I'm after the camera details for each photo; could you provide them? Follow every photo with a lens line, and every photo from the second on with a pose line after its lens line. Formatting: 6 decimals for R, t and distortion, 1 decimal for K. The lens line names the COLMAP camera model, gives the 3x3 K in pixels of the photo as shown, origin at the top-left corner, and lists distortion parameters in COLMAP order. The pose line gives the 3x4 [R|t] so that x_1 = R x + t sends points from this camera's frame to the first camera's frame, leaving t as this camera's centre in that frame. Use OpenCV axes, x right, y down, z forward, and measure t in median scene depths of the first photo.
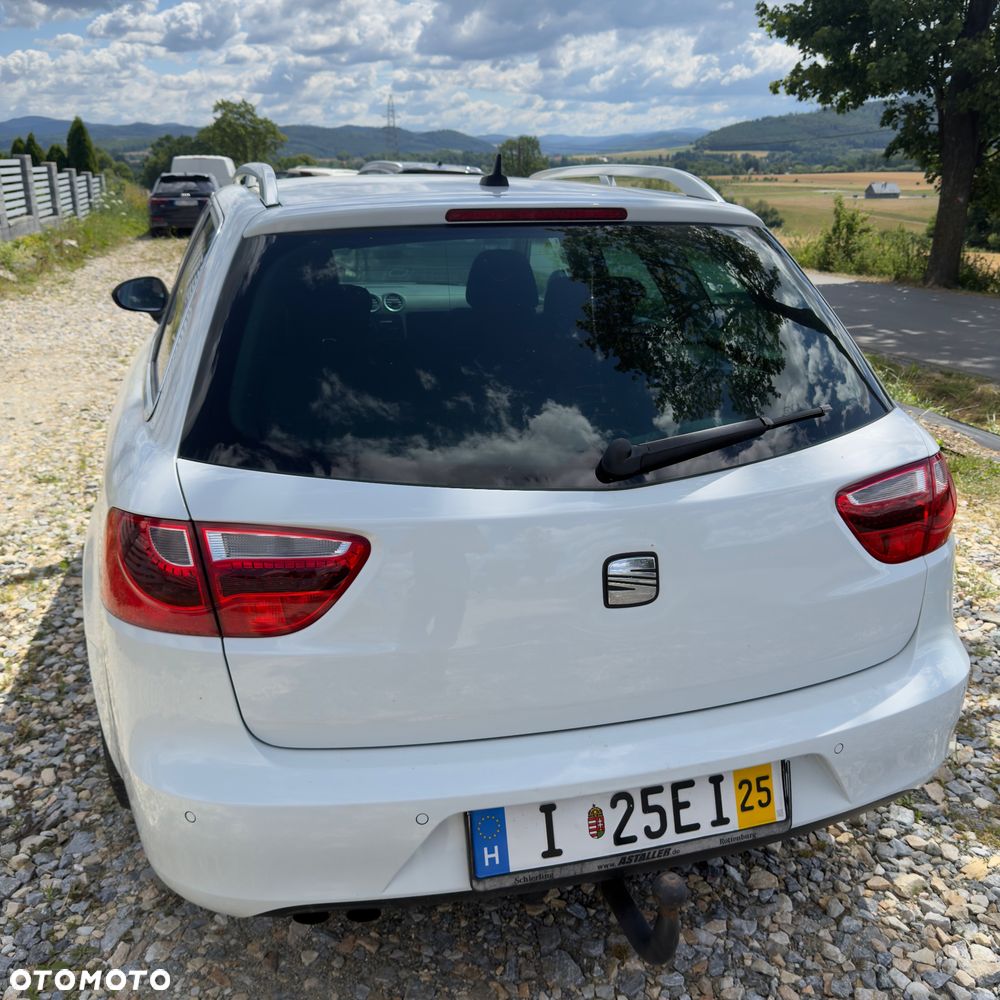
lens RADIAL K [[925.4, 0, 479.4], [0, 925.4, 512.3], [0, 0, 1]] dist [0.070647, -0.116452]
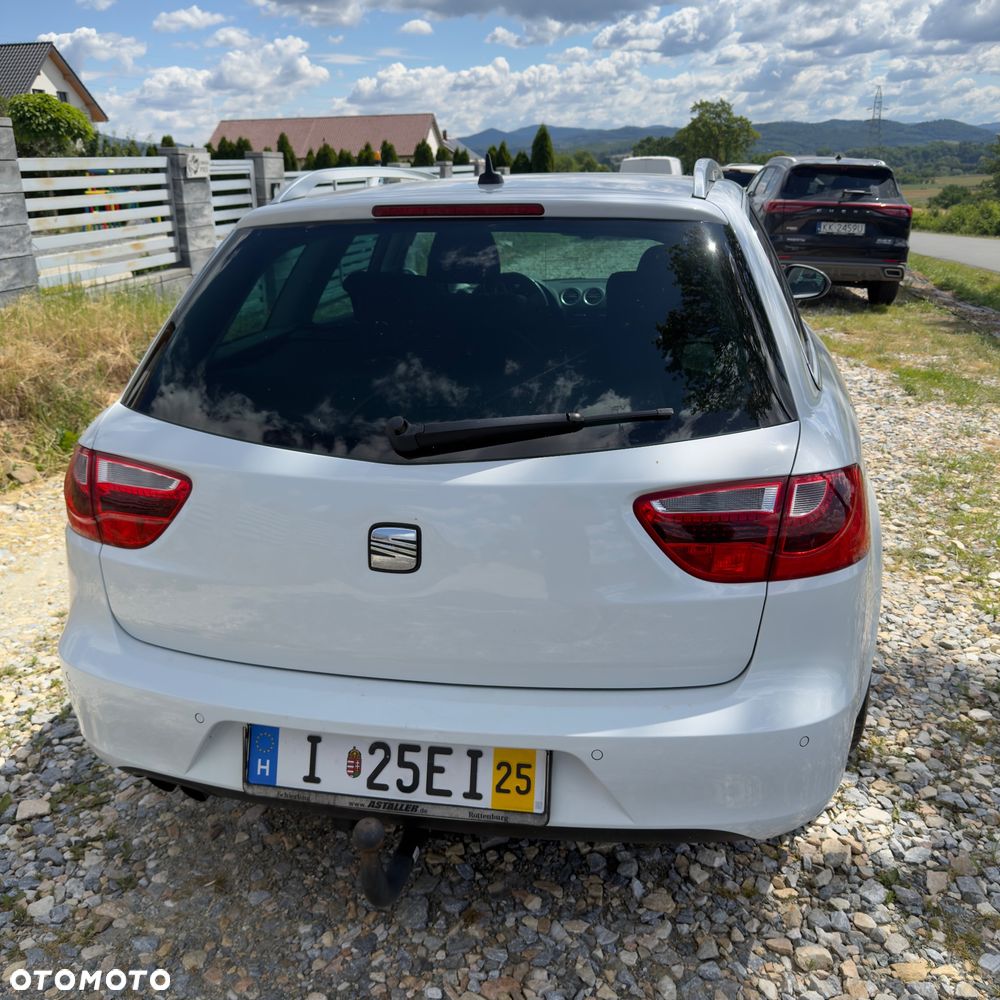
lens RADIAL K [[911.9, 0, 496.7], [0, 911.9, 503.6], [0, 0, 1]] dist [0.118341, -0.190103]
pose [[0.899819, 0.130974, -0.416138, 0.672808], [-0.132709, 0.990842, 0.024899, -0.020743], [0.415588, 0.032821, 0.908960, 0.066121]]
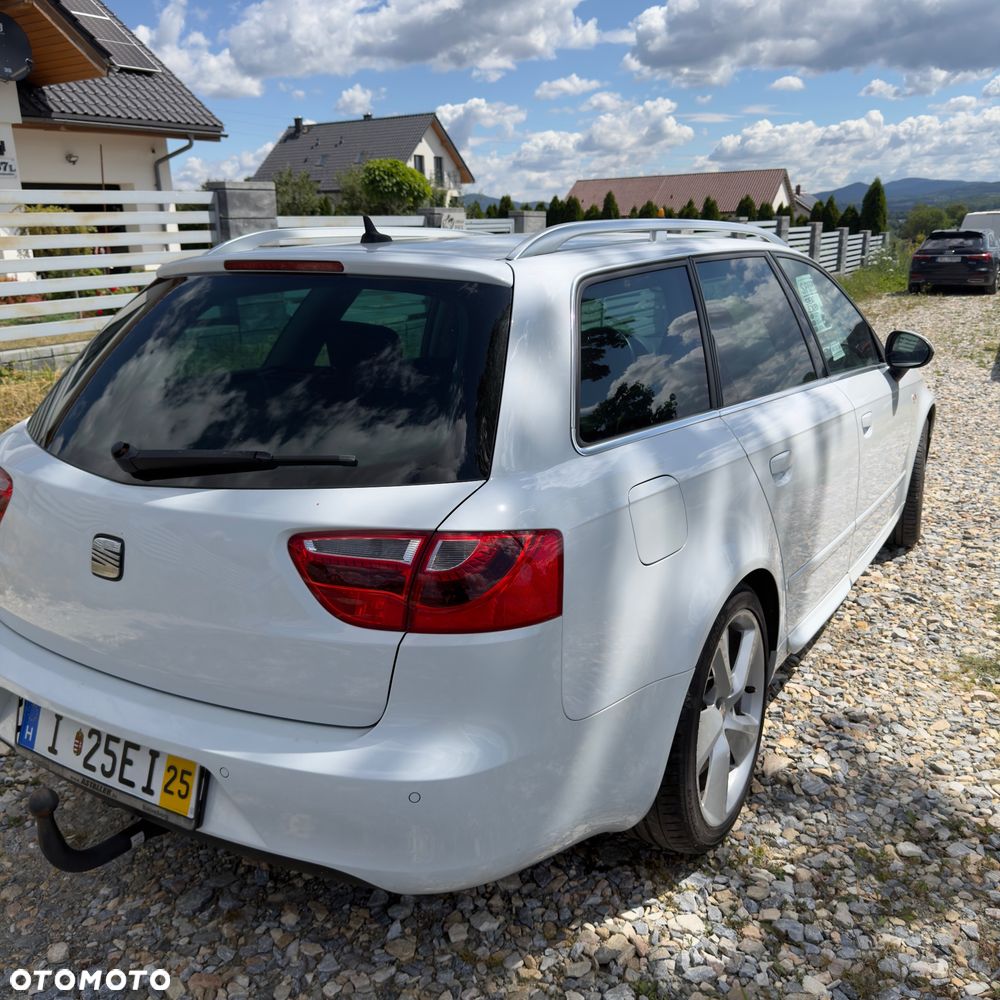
lens RADIAL K [[912.7, 0, 505.7], [0, 912.7, 507.5], [0, 0, 1]] dist [0.058884, -0.092129]
pose [[0.698992, 0.193374, -0.688489, 1.283365], [-0.231782, 0.972037, 0.037695, -0.150621], [0.676526, 0.133231, 0.724267, 0.437188]]
